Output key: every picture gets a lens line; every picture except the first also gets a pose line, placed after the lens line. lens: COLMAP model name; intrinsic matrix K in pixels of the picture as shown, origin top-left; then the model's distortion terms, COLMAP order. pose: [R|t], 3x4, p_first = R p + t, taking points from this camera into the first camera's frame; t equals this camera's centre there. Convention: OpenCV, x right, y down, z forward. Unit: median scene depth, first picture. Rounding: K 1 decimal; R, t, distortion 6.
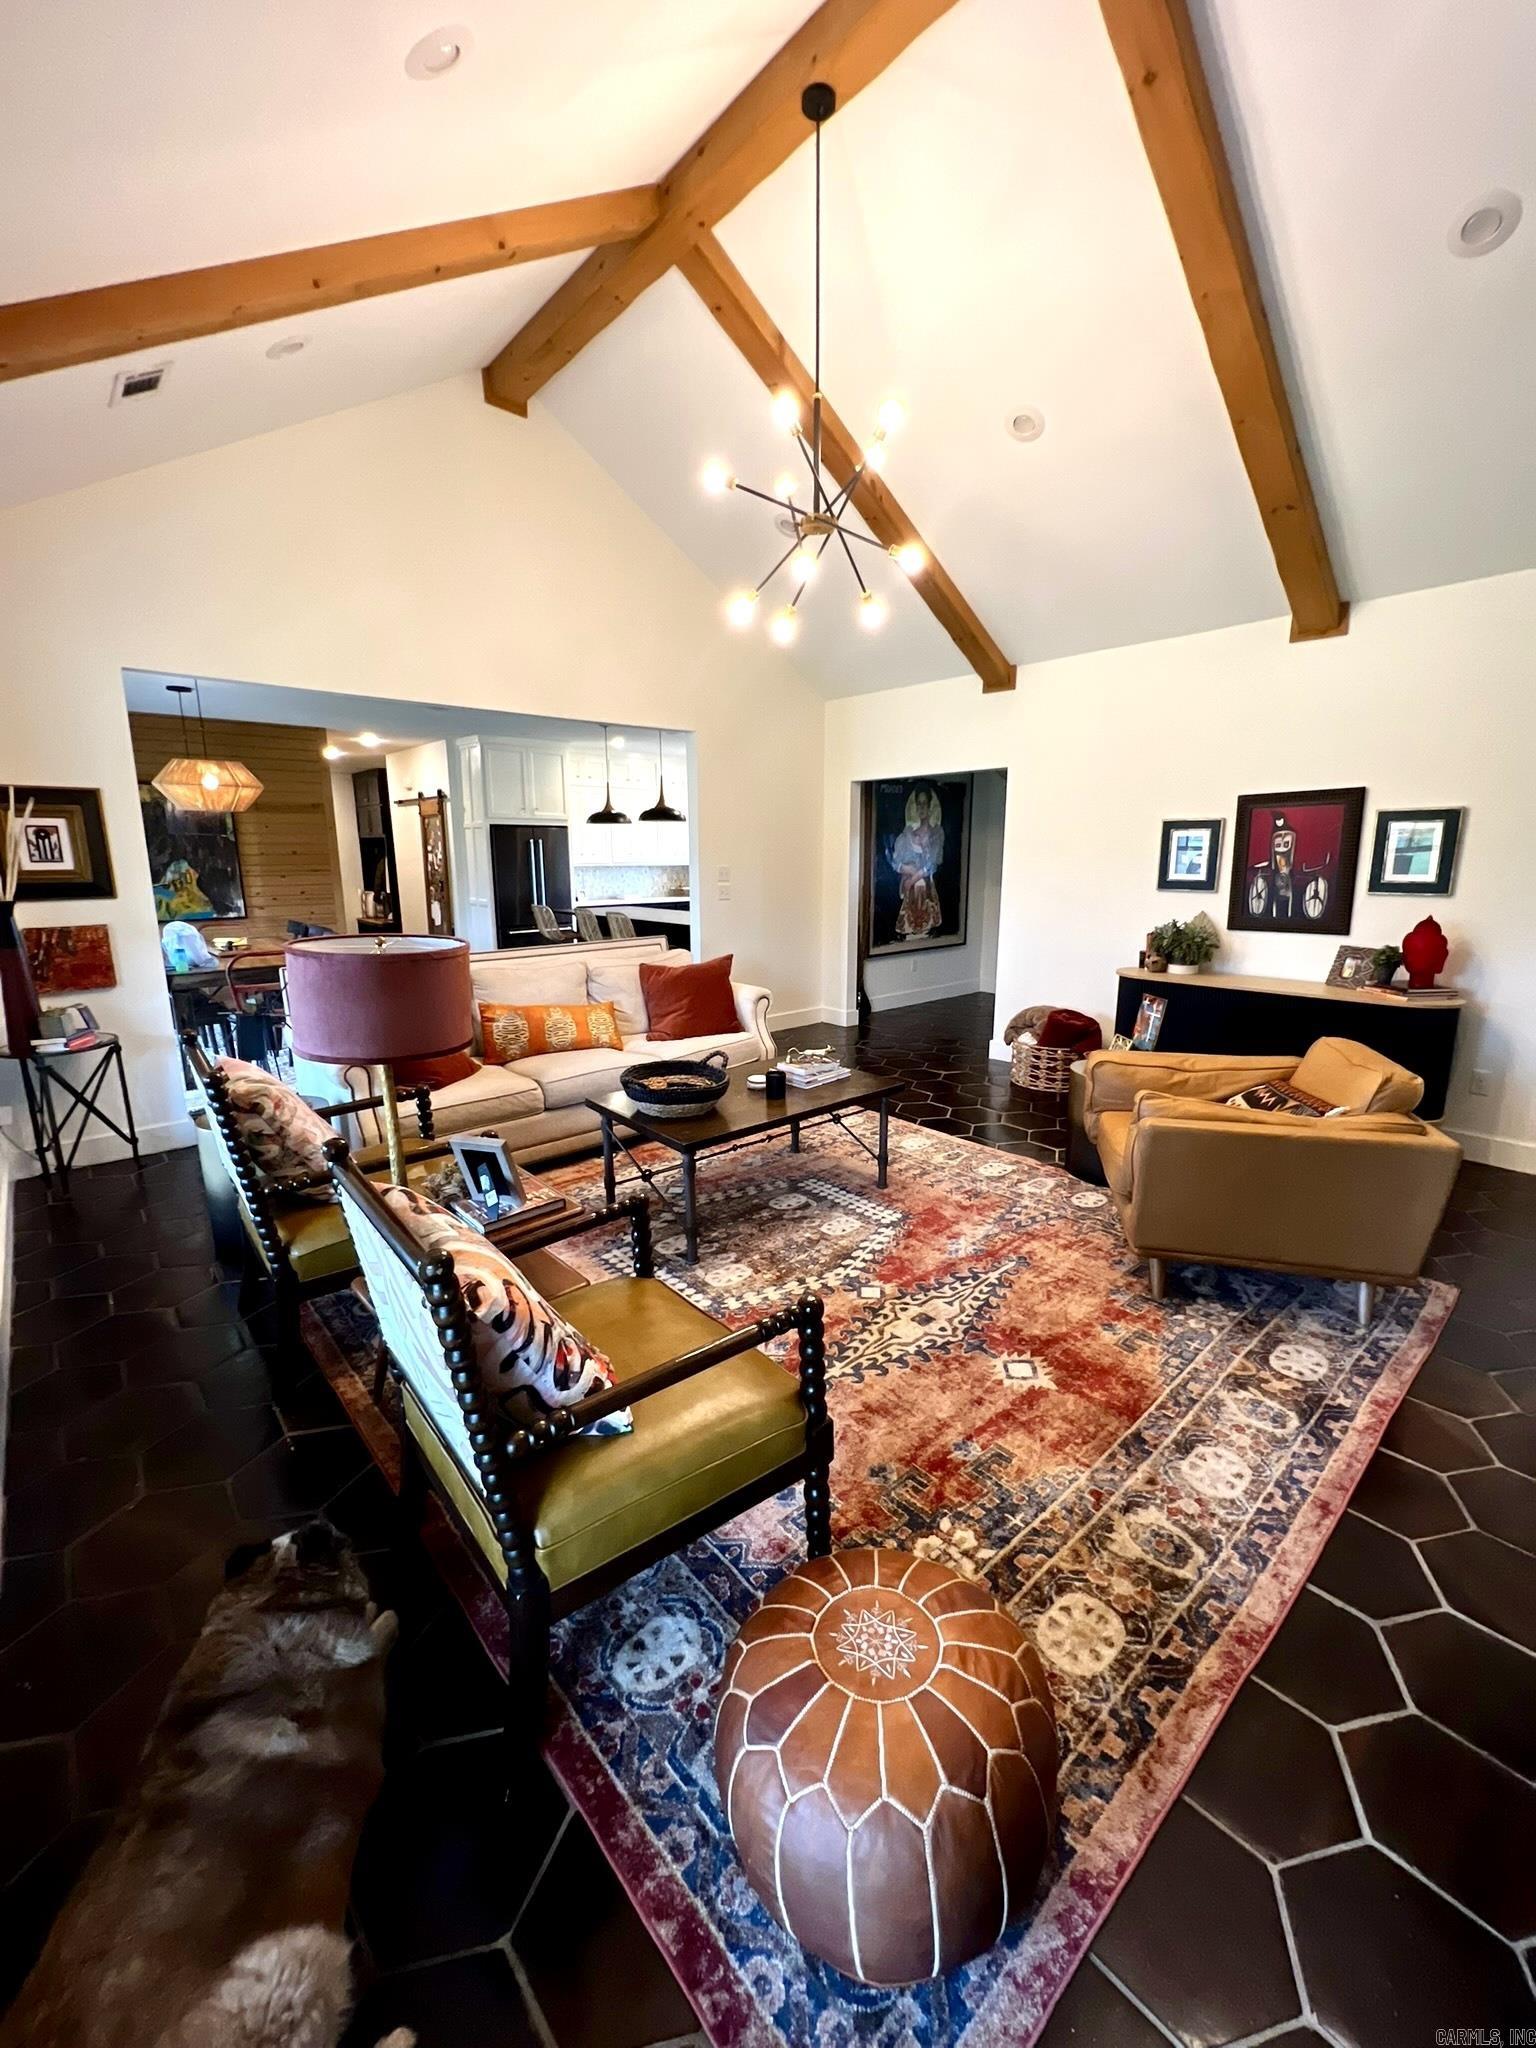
lens RADIAL K [[822.0, 0, 772.5], [0, 822.0, 1020.9], [0, 0, 1]] dist [-0.006295, 0.000637]
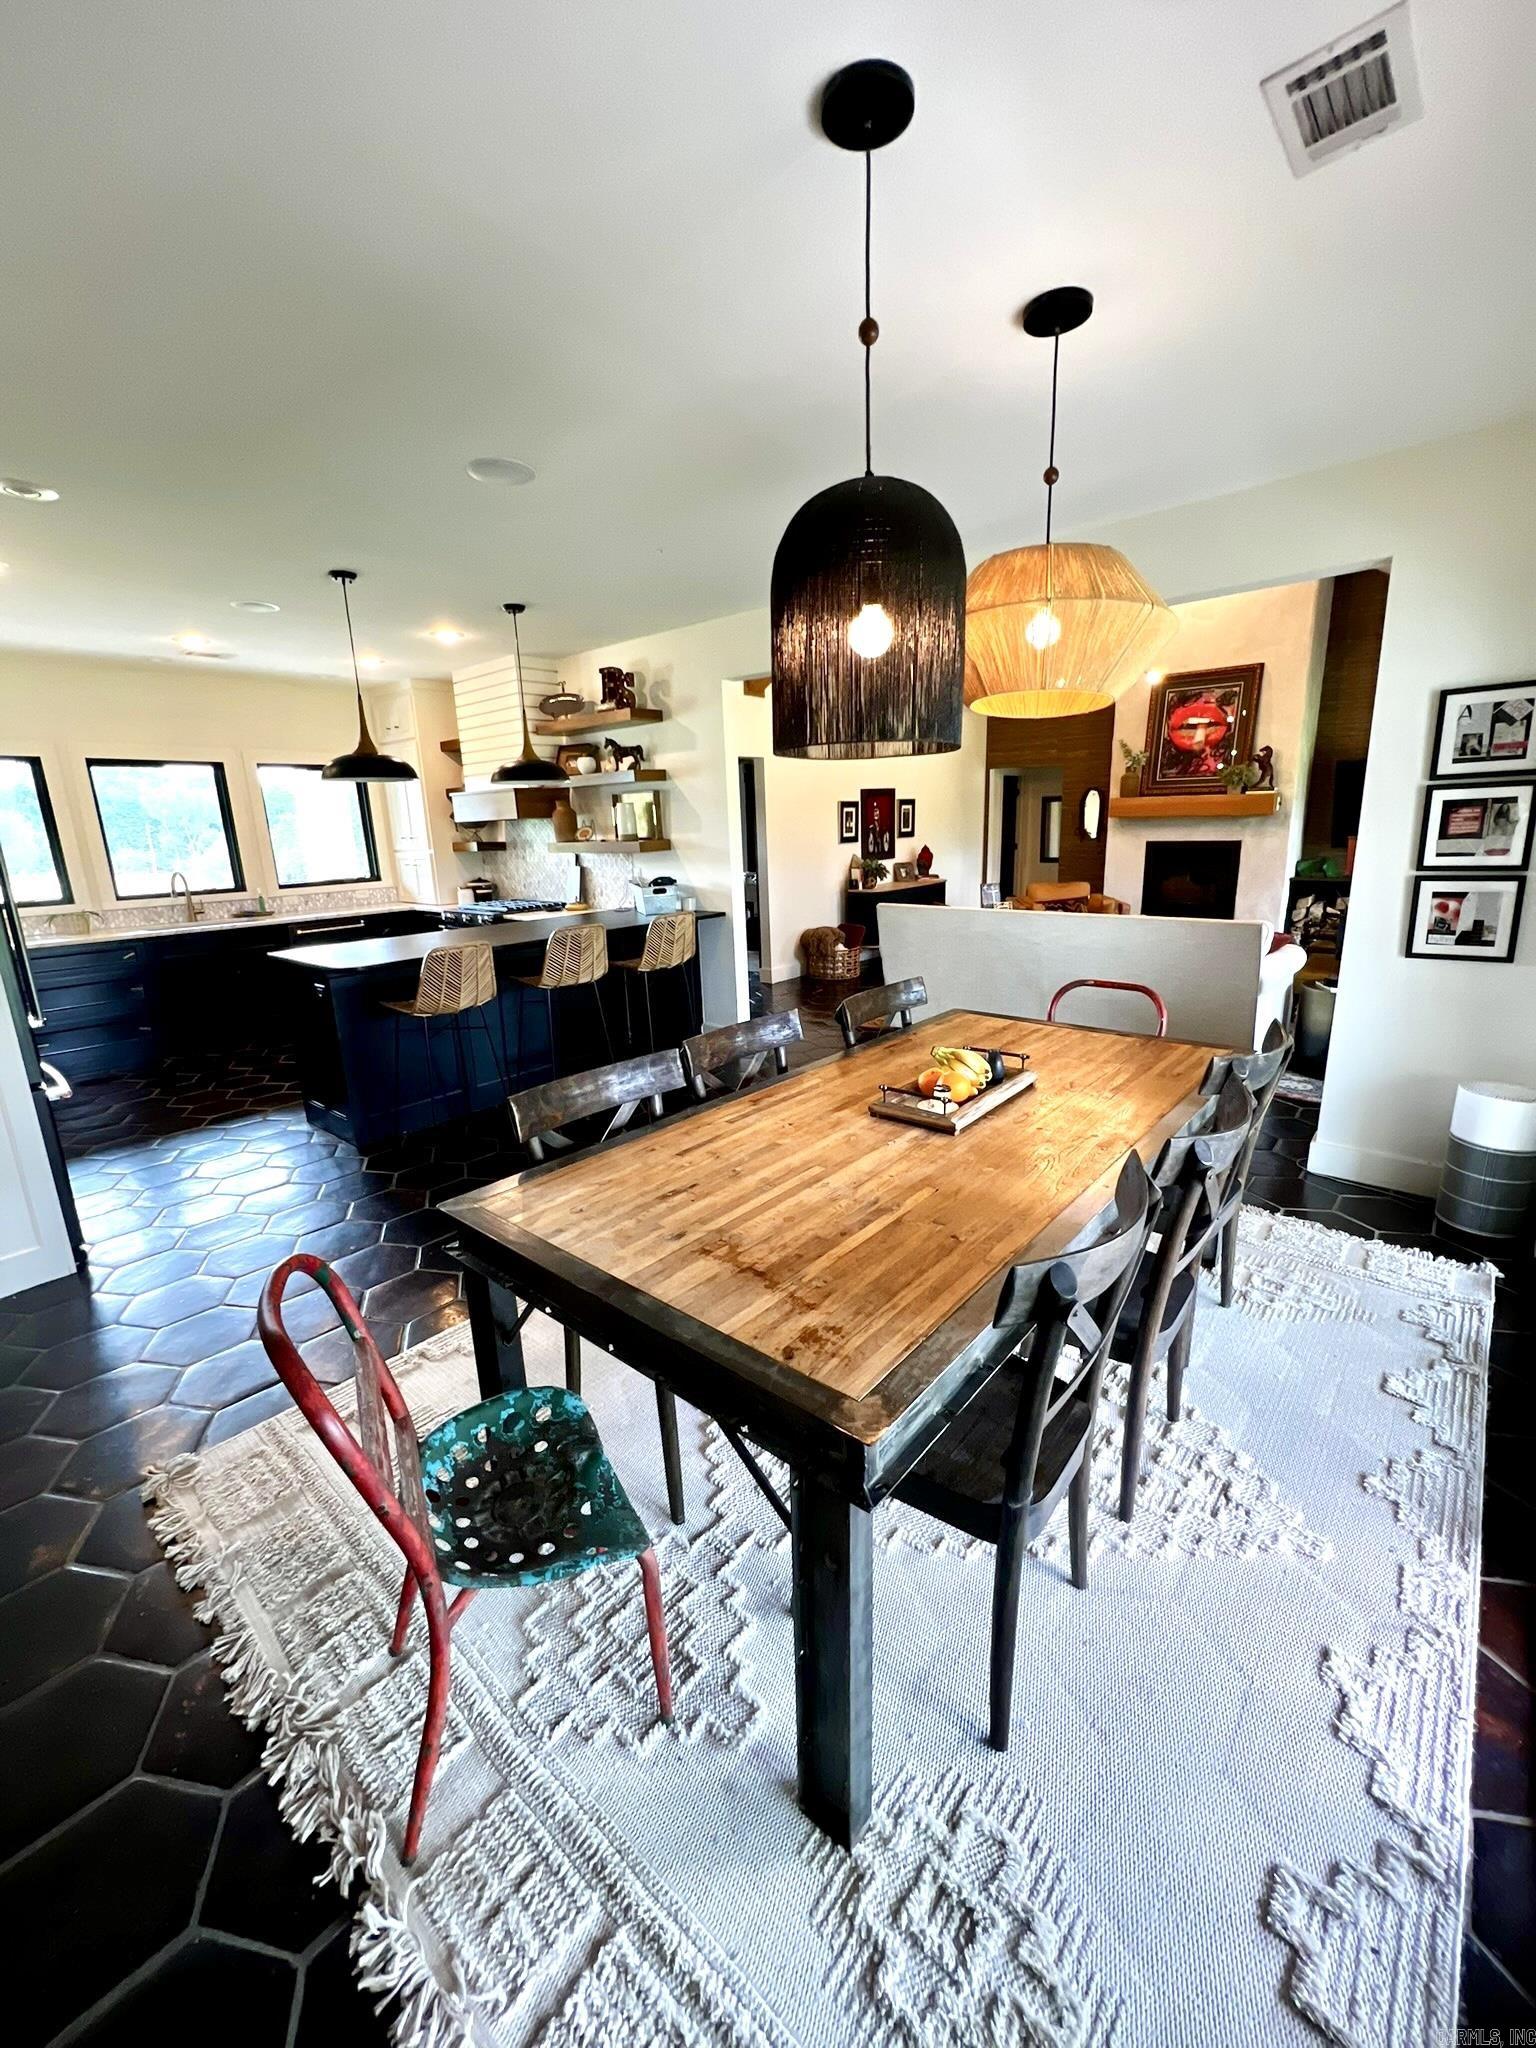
lens RADIAL K [[822.0, 0, 764.1], [0, 822.0, 1016.7], [0, 0, 1]] dist [-0.006295, 0.000637]
pose [[-0.117054, -0.223272, 0.967703, -1.387284], [0.233457, 0.940910, 0.245329, -0.318197], [-0.965296, 0.254633, -0.058013, 1.550075]]
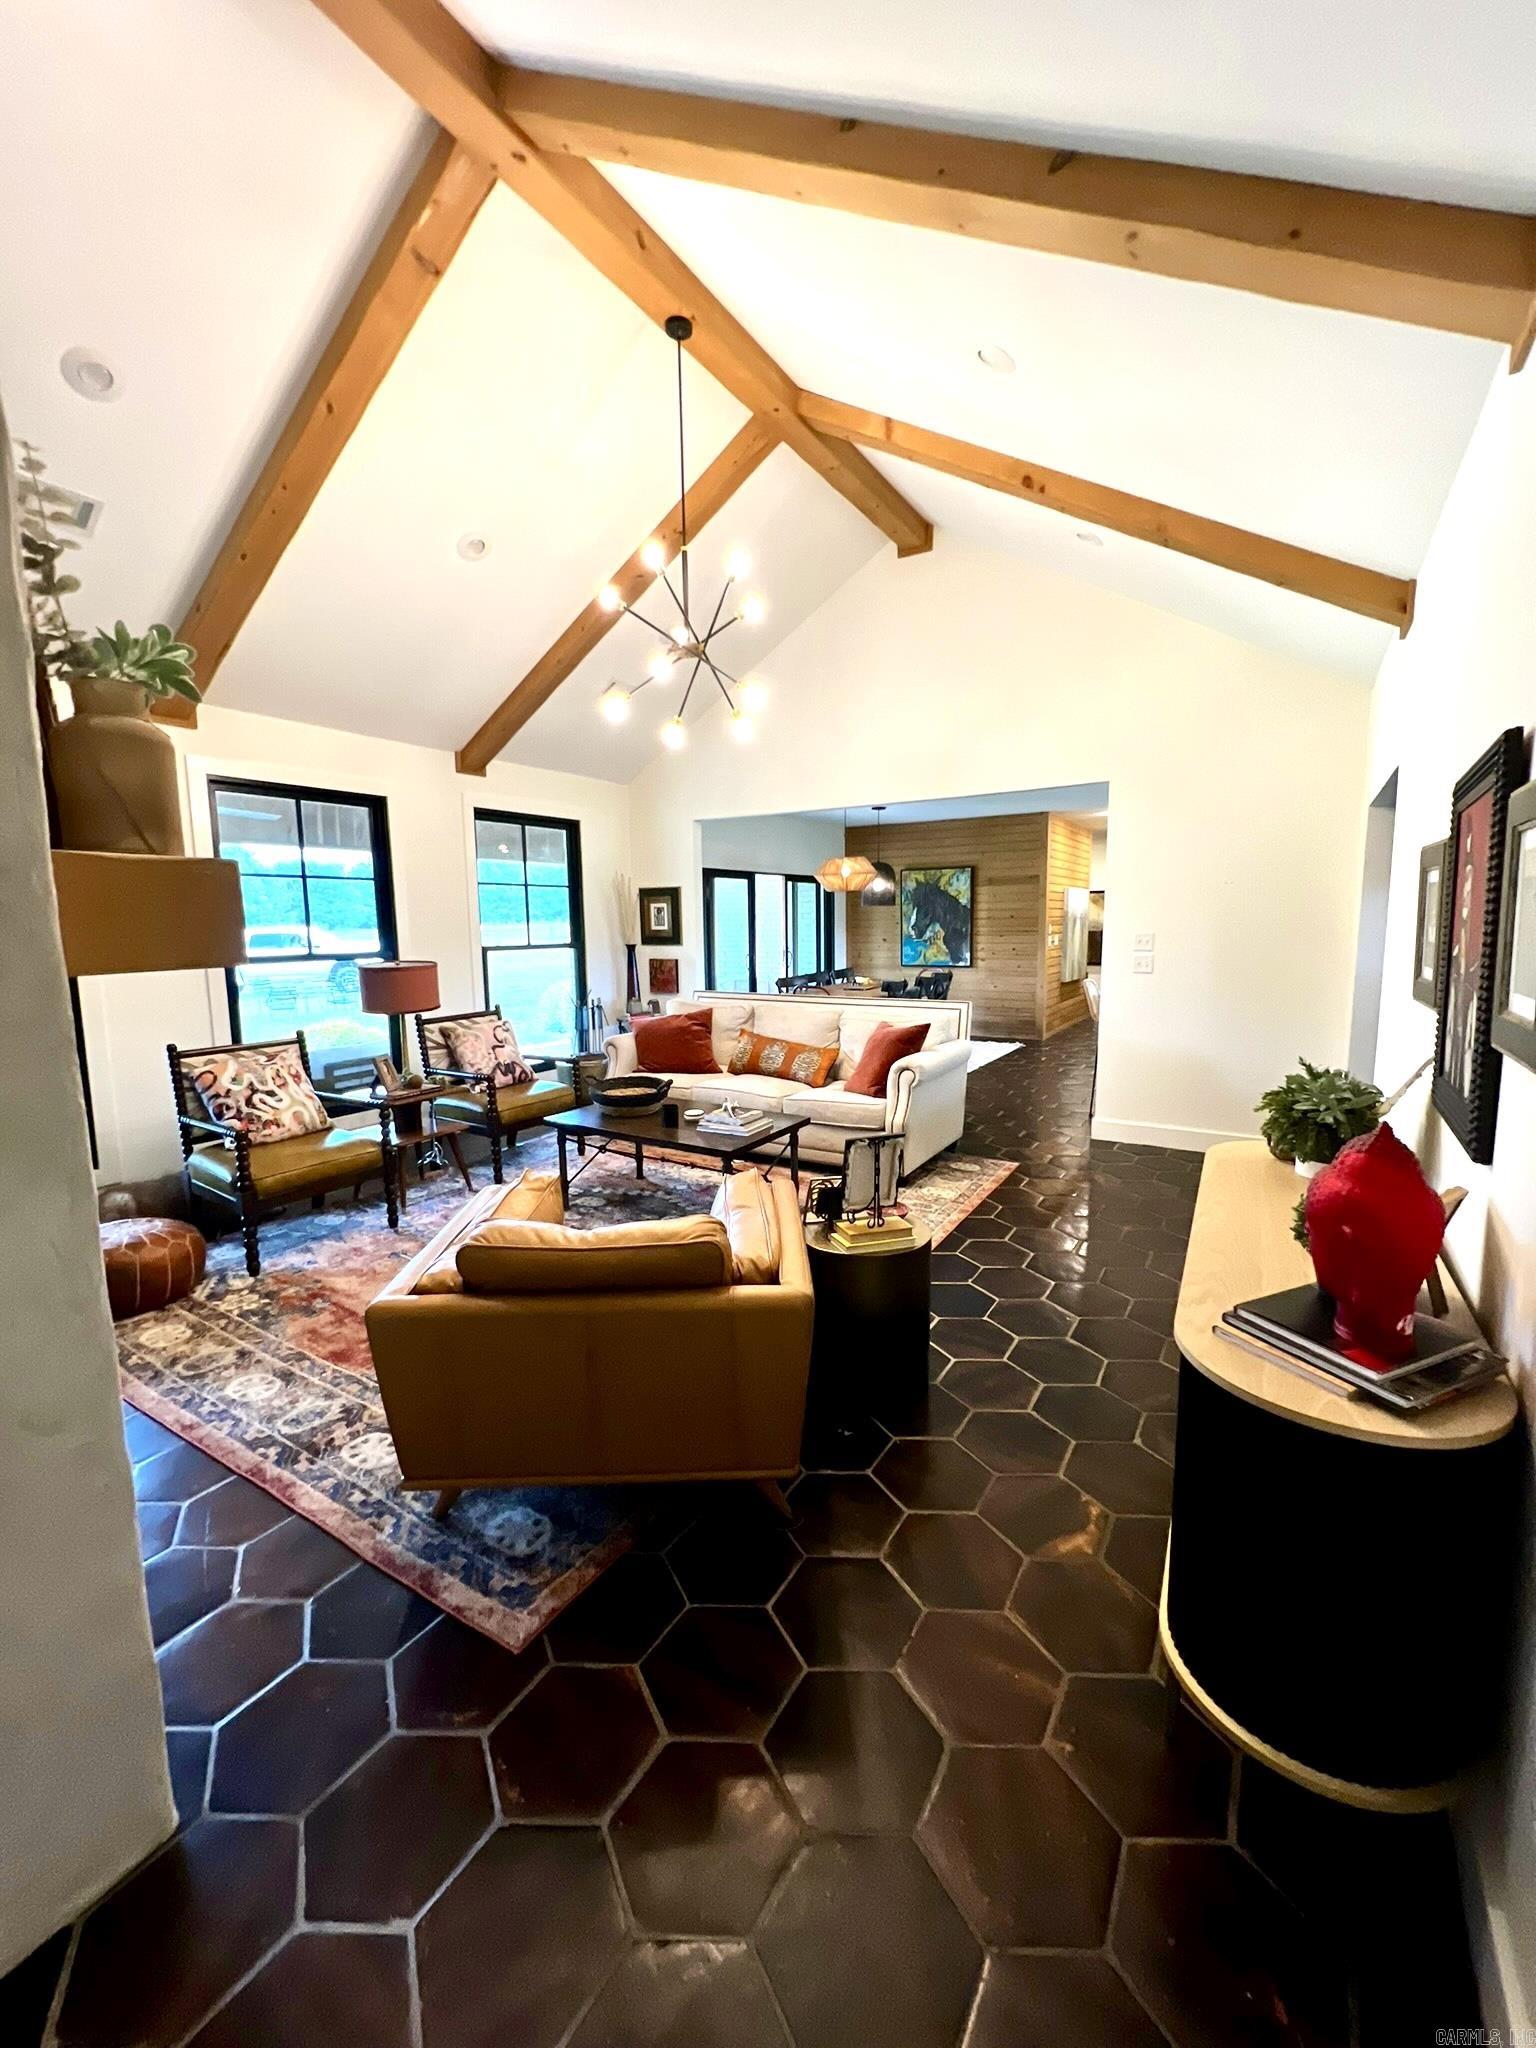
lens RADIAL K [[822.0, 0, 783.5], [0, 822.0, 1025.0], [0, 0, 1]] dist [-0.006295, 0.000637]
pose [[0.293090, 0.121126, -0.948381, 0.934630], [-0.181702, 0.980921, 0.069128, -0.131046], [0.938660, 0.152062, 0.309507, 0.614177]]
